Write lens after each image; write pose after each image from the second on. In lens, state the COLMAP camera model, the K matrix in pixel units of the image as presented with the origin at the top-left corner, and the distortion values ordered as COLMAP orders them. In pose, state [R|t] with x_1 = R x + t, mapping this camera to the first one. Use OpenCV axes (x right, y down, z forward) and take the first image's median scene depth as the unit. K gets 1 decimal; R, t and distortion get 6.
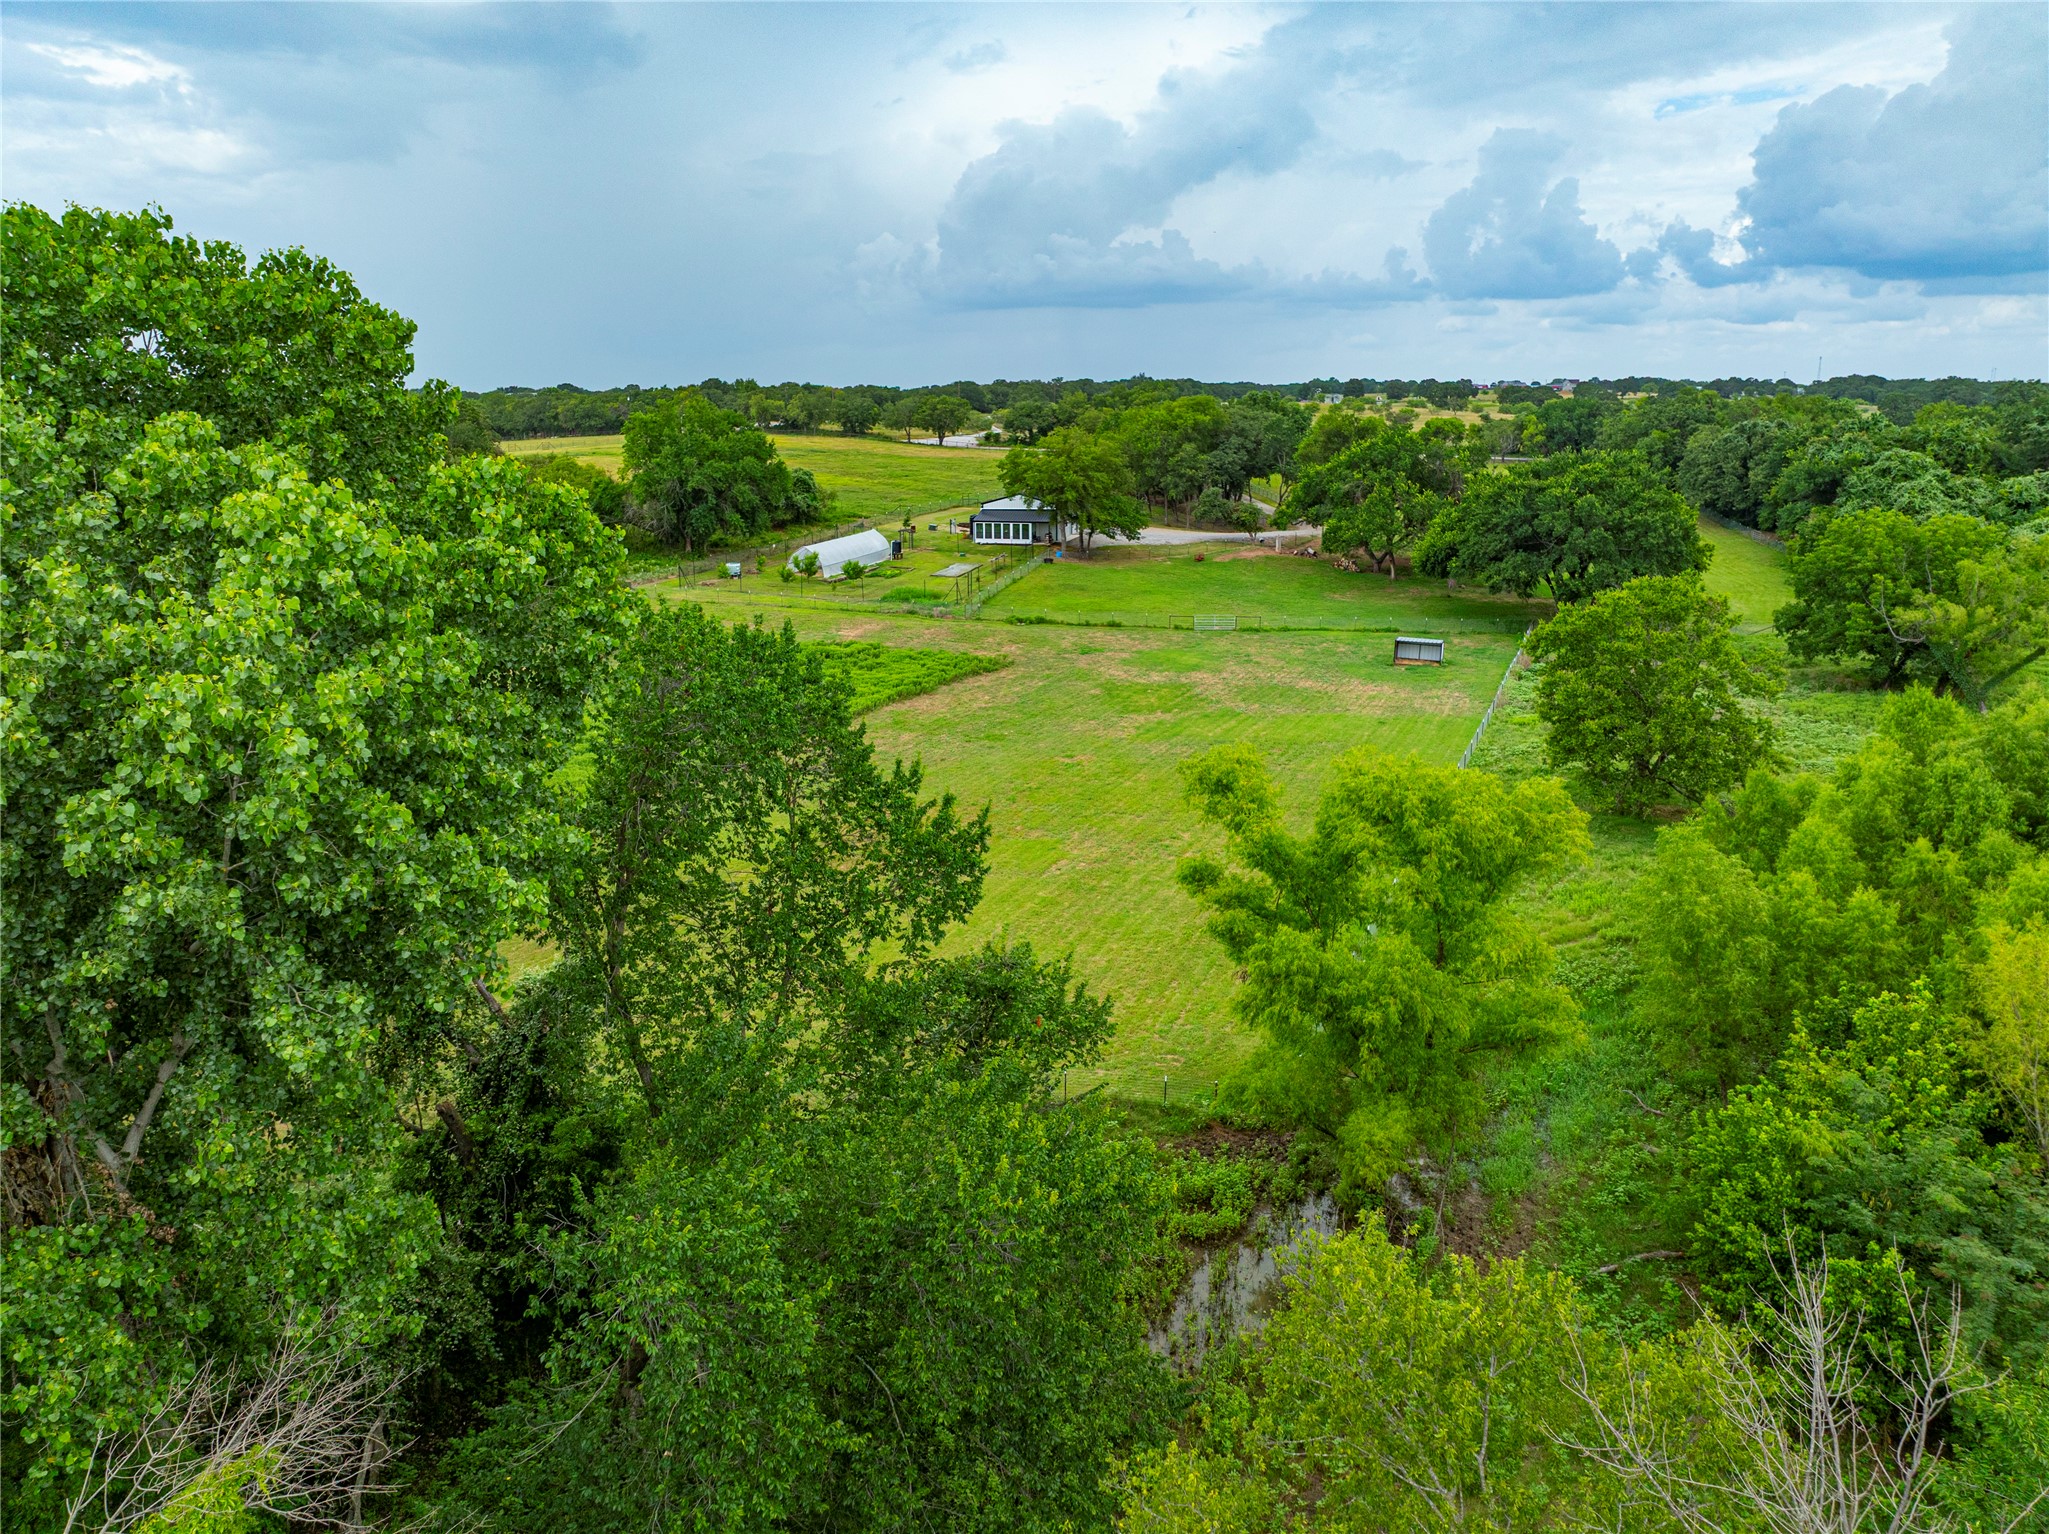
lens RADIAL K [[1443.6, 0, 1024.5], [0, 1443.6, 767.0], [0, 0, 1]] dist [-0.052389, 0.029427]
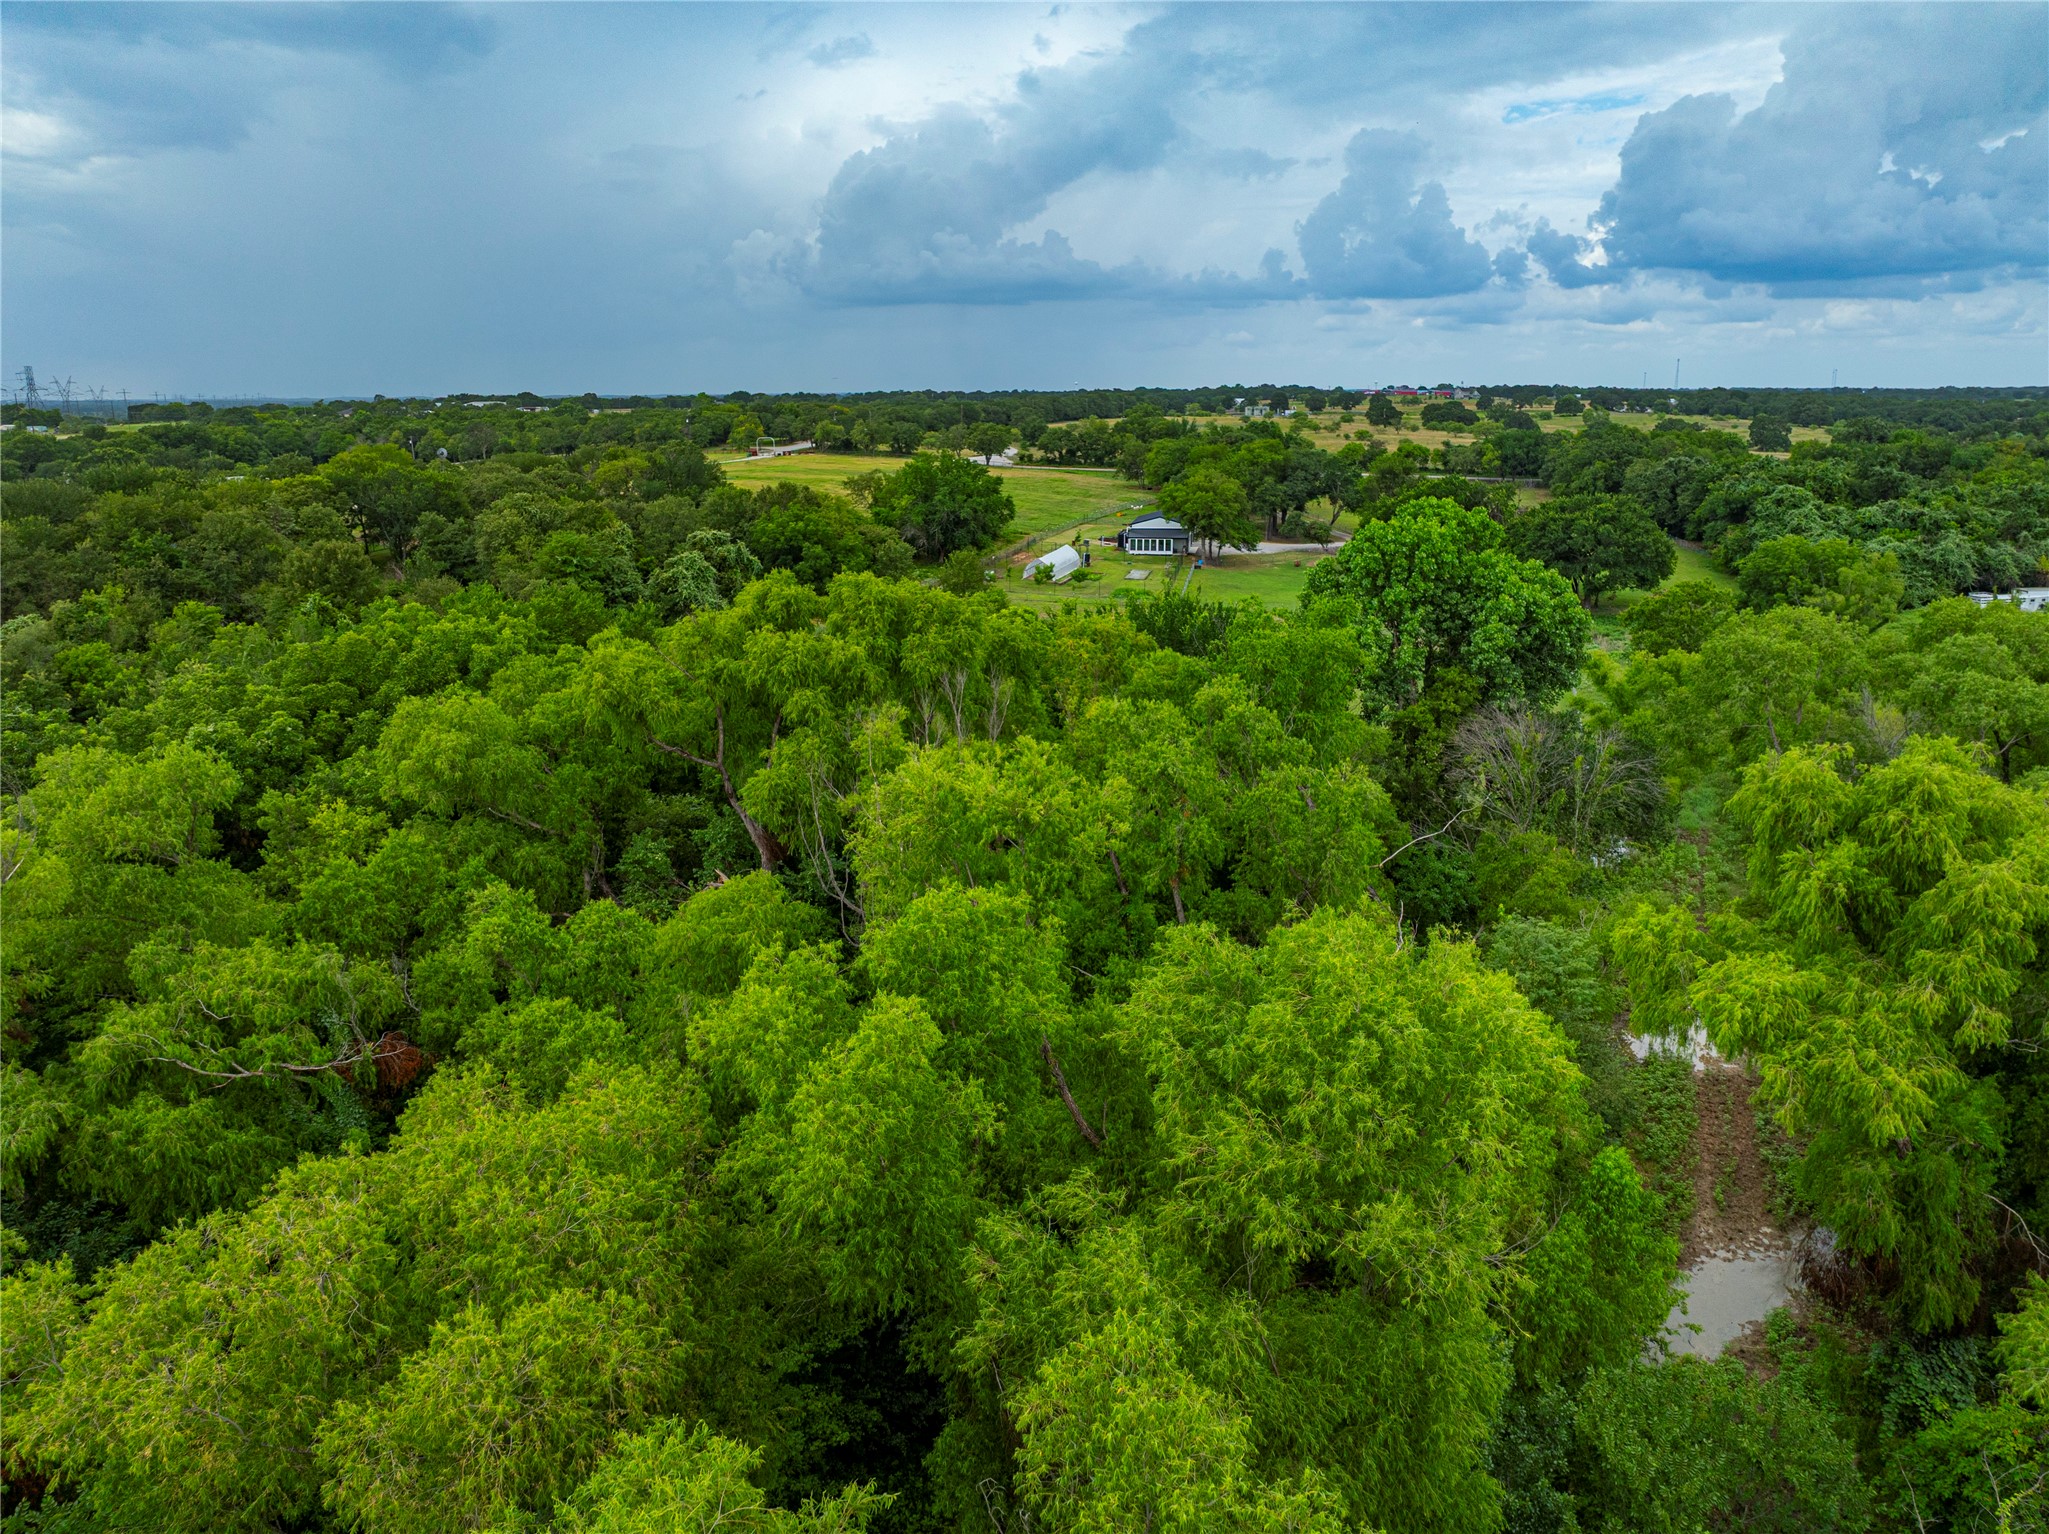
lens RADIAL K [[1443.6, 0, 1024.5], [0, 1443.6, 767.0], [0, 0, 1]] dist [-0.052389, 0.029427]
pose [[0.996840, -0.017774, 0.077416, -0.246948], [0.017633, 0.999841, 0.002508, 0.039418], [-0.077448, -0.001135, 0.996996, -0.342915]]
